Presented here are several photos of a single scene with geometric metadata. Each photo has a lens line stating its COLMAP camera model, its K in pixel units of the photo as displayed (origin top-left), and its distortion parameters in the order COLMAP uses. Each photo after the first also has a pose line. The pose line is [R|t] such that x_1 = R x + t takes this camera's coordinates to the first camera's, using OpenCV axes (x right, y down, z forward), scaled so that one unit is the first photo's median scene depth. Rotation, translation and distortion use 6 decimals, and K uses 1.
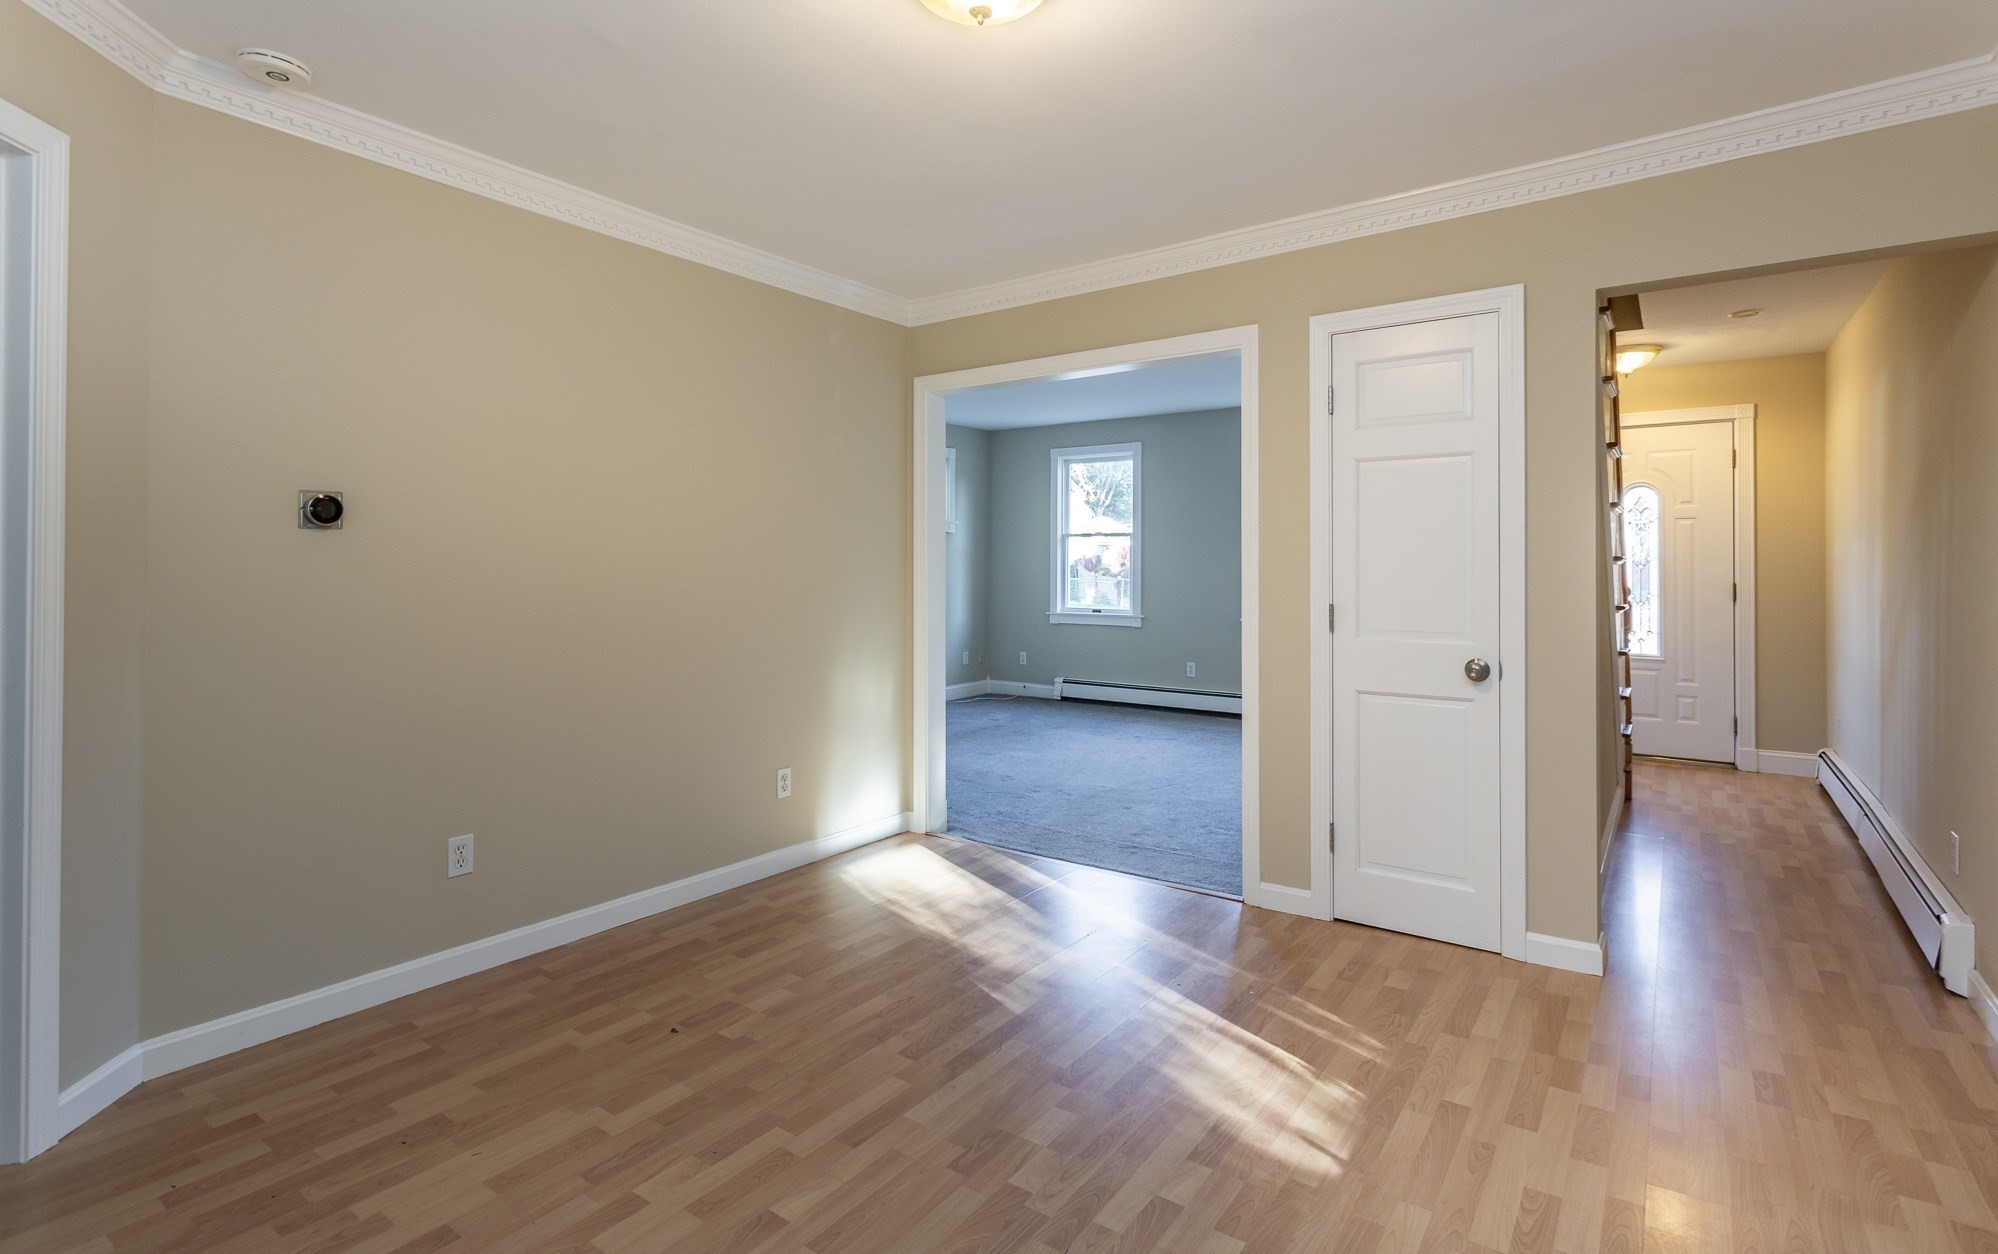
lens RADIAL K [[929.1, 0, 996.0], [0, 929.1, 558.7], [0, 0, 1]] dist [-0.002080, -0.000228]
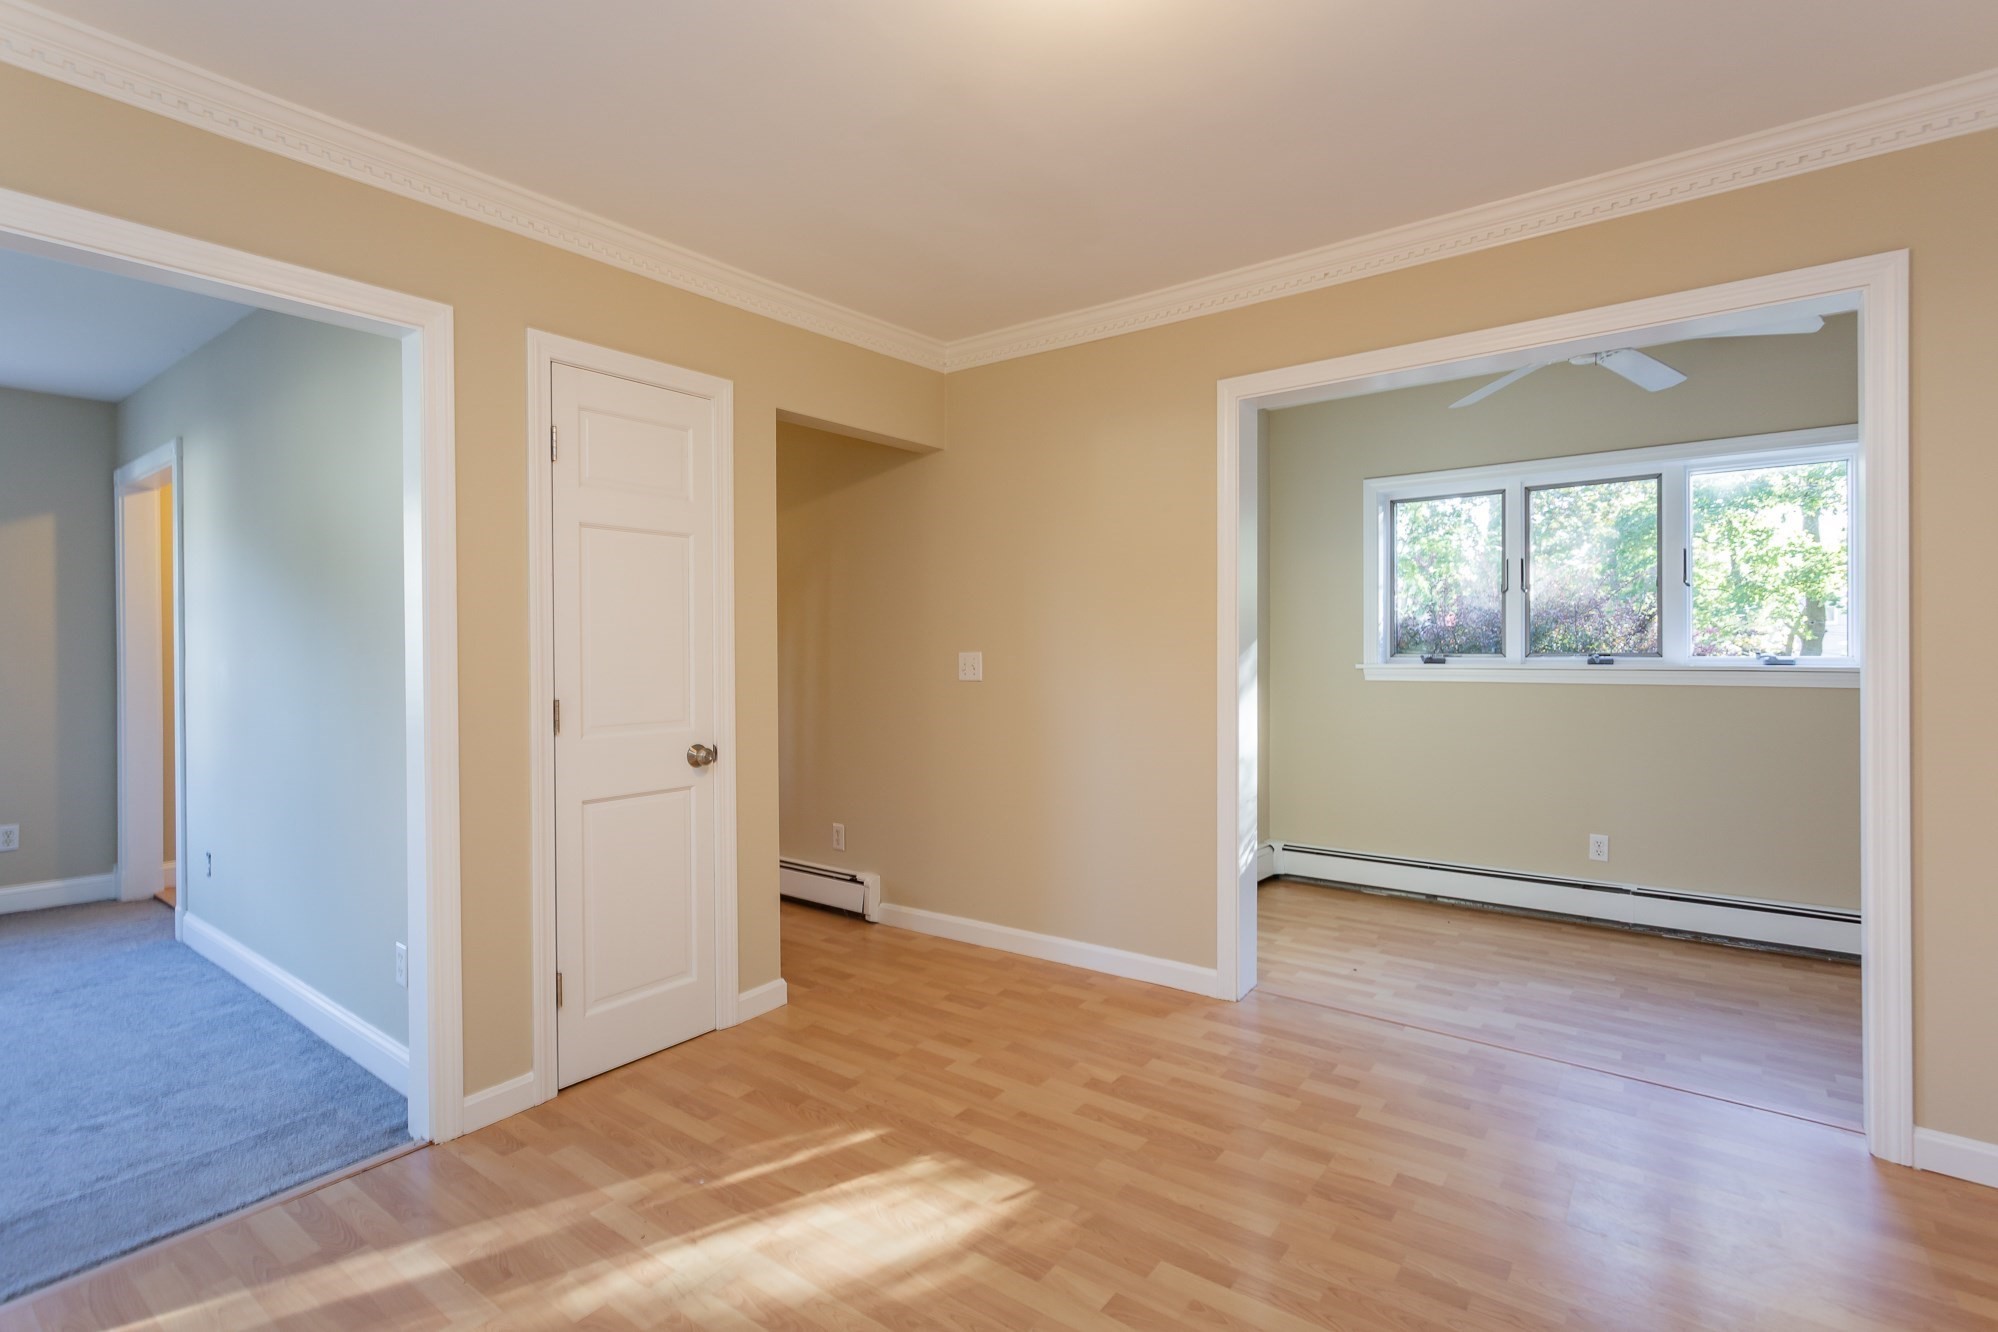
lens RADIAL K [[940.5, 0, 997.4], [0, 940.5, 658.3], [0, 0, 1]] dist [0.001176, 0.000379]
pose [[0.029471, -0.011488, 0.999500, -0.403639], [-0.001397, 0.999933, 0.011534, 0.003412], [-0.999565, -0.001737, 0.029453, 0.553004]]
